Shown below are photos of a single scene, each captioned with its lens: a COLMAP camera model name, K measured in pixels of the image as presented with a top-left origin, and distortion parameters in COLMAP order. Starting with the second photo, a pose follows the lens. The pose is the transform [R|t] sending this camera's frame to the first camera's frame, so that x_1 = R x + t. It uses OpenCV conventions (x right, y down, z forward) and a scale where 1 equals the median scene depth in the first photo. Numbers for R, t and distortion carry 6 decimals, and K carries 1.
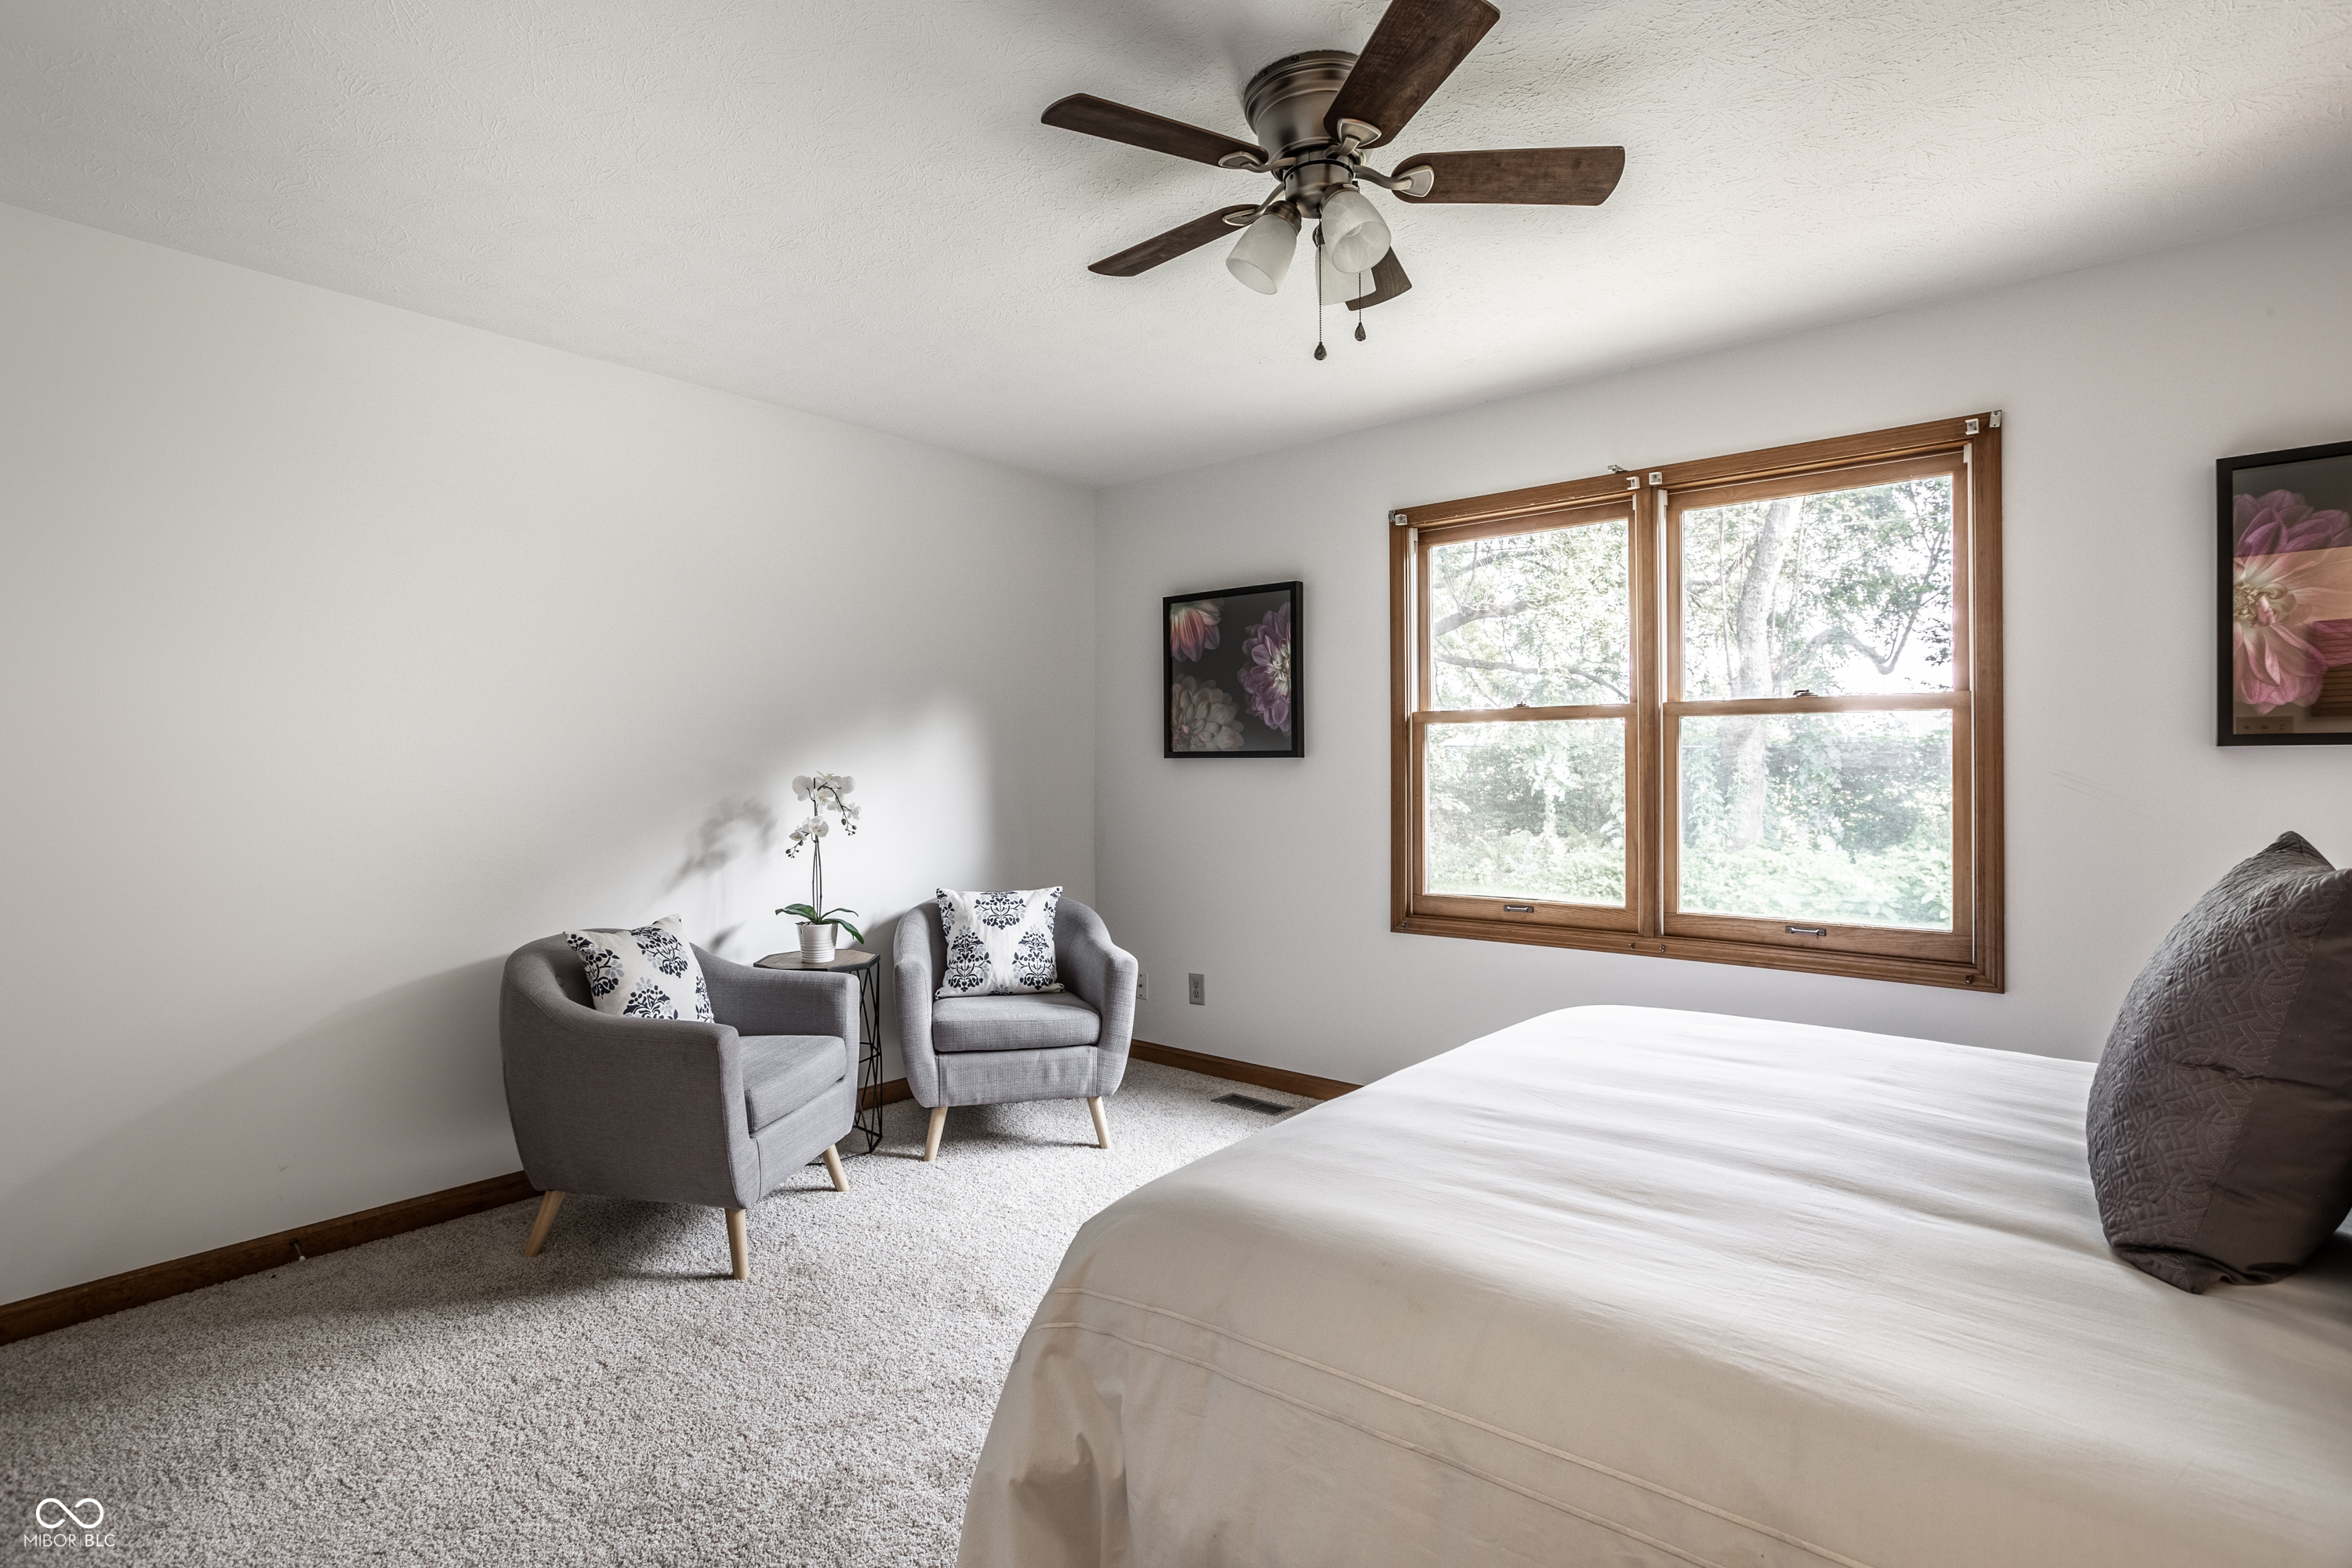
lens RADIAL K [[1160.9, 0, 1170.6], [0, 1160.9, 775.5], [0, 0, 1]] dist [-0.047148, 0.027541]
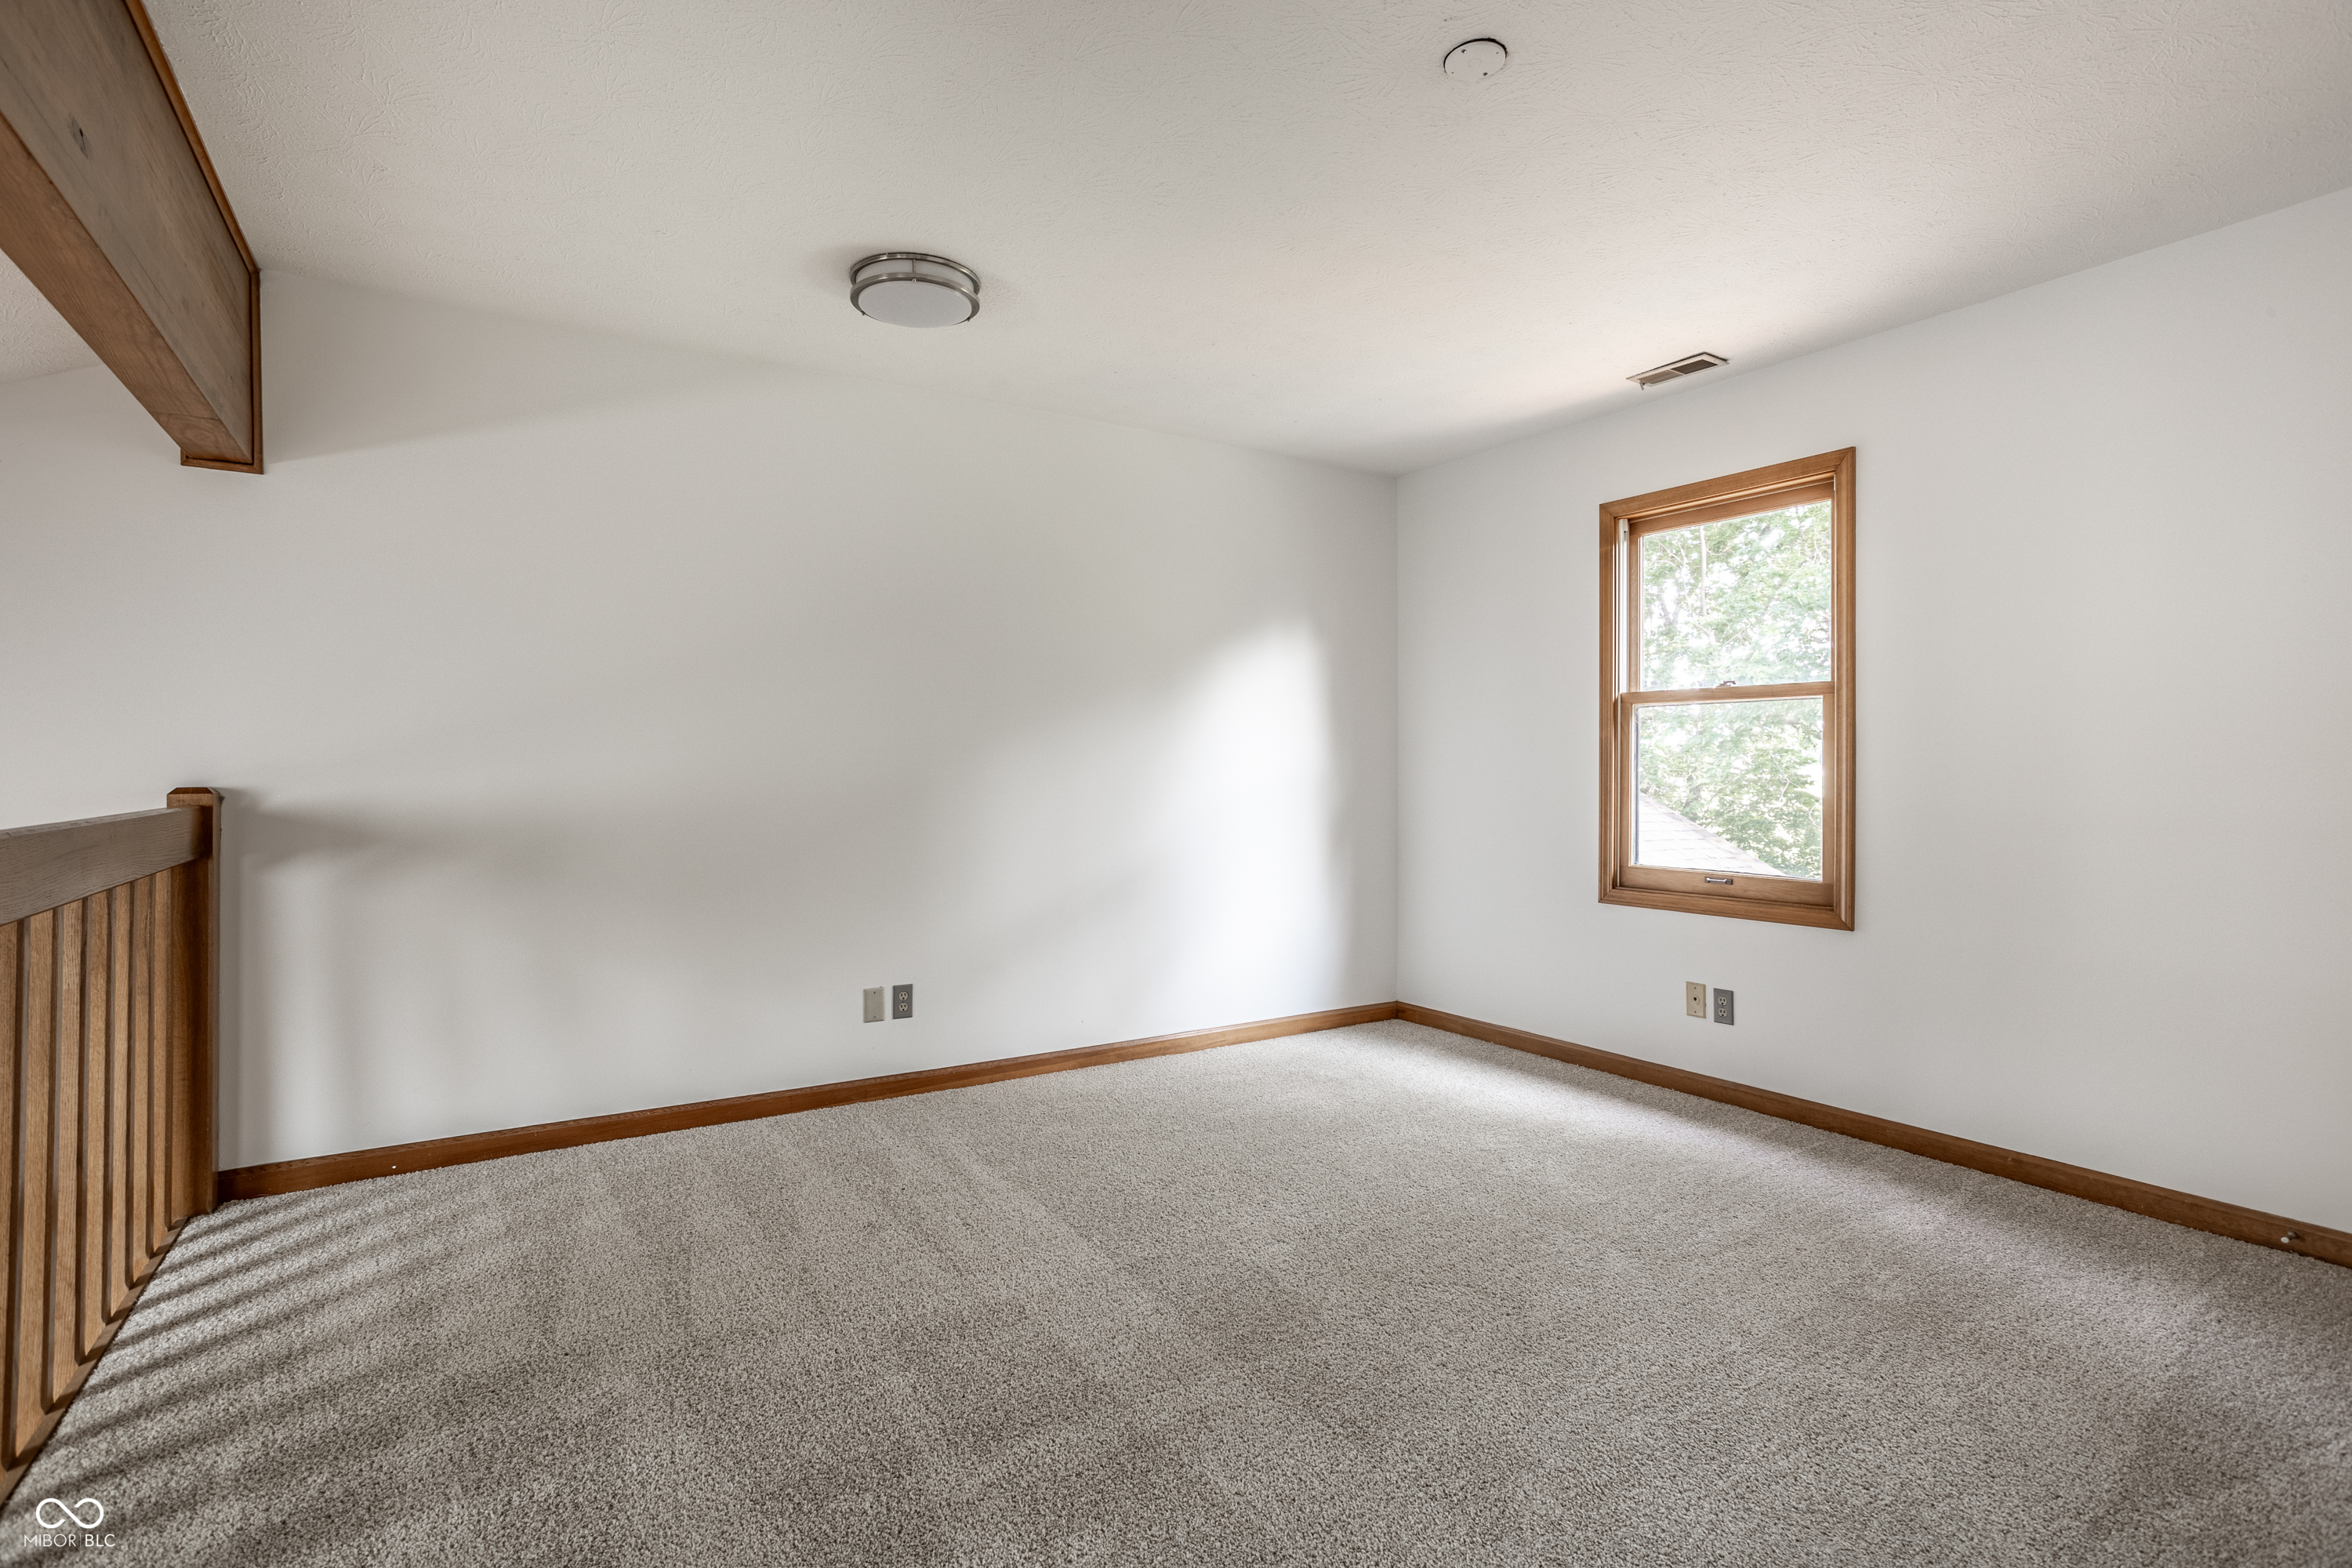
lens RADIAL K [[1135.8, 0, 1164.4], [0, 1135.8, 748.6], [0, 0, 1]] dist [-0.057684, 0.040328]
pose [[0.949686, -0.006060, -0.313145, 0.135205], [0.004079, 0.999967, -0.006981, 0.000824], [0.313177, 0.005353, 0.949680, -0.107742]]
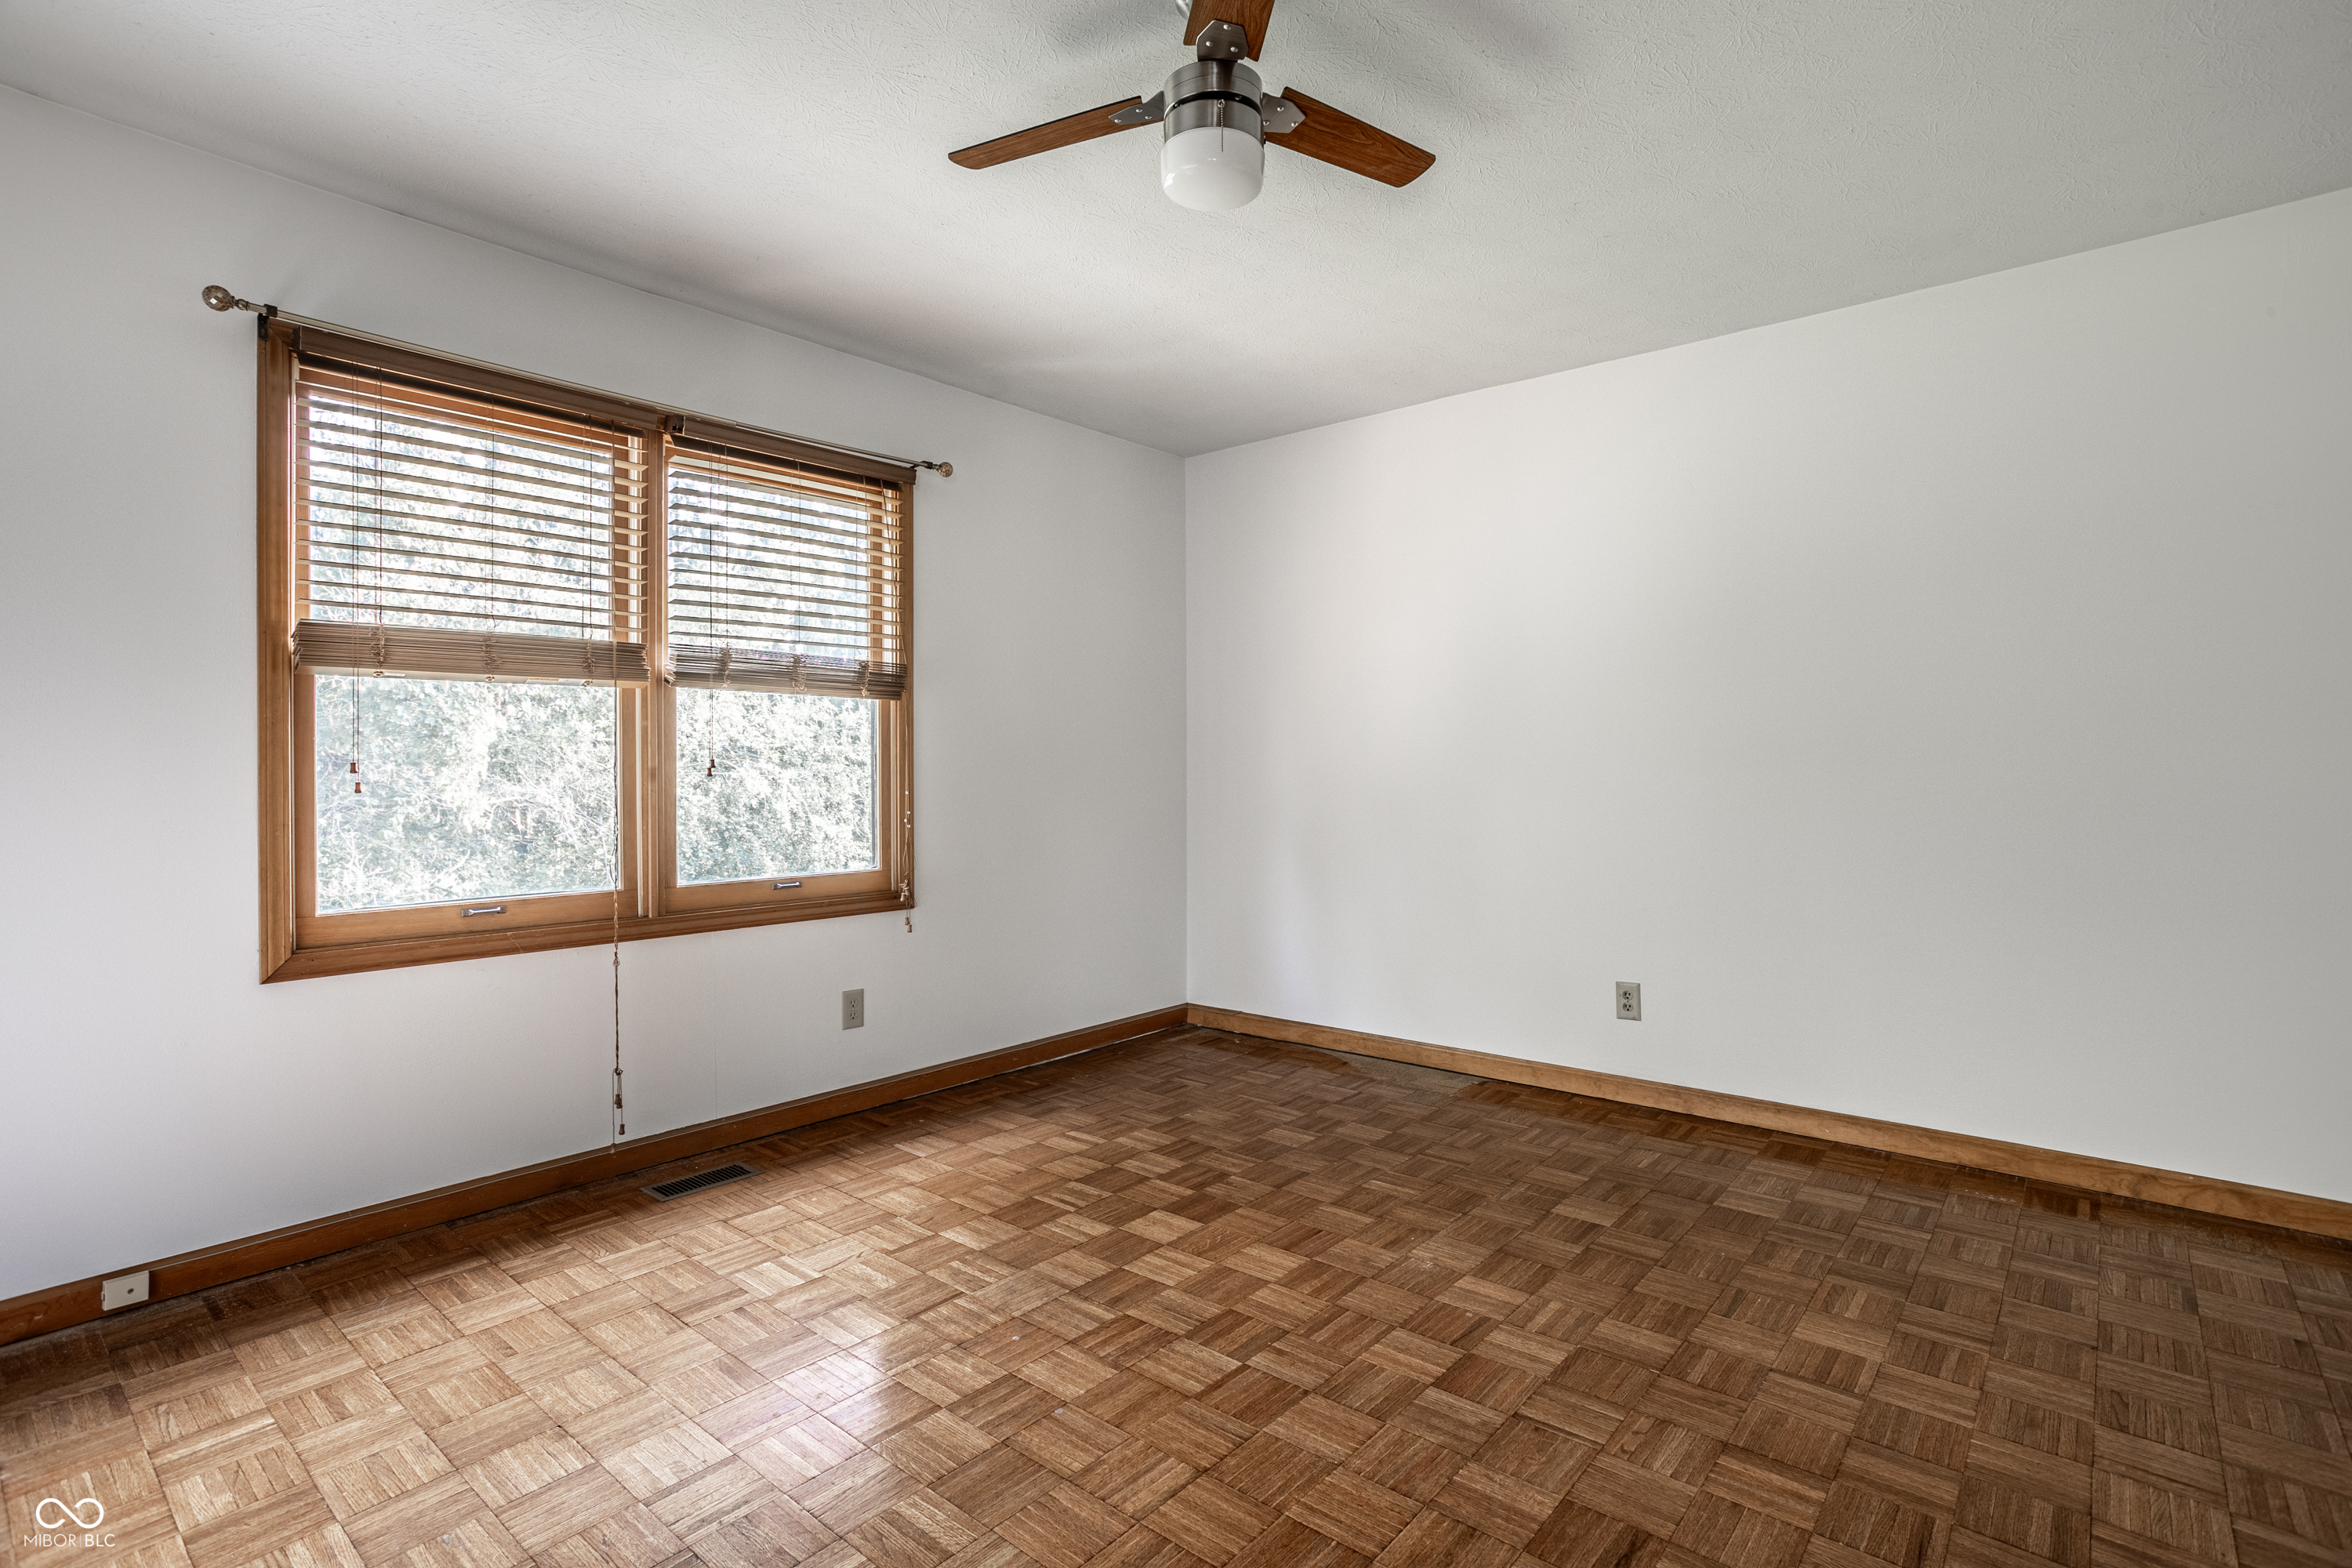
lens RADIAL K [[1123.4, 0, 1176.4], [0, 1123.4, 766.7], [0, 0, 1]] dist [-0.054354, 0.037809]
pose [[0.009382, -0.009641, 0.999910, -0.398152], [-0.009962, 0.999903, 0.009735, 0.006625], [-0.999906, -0.010052, 0.009285, 0.506758]]
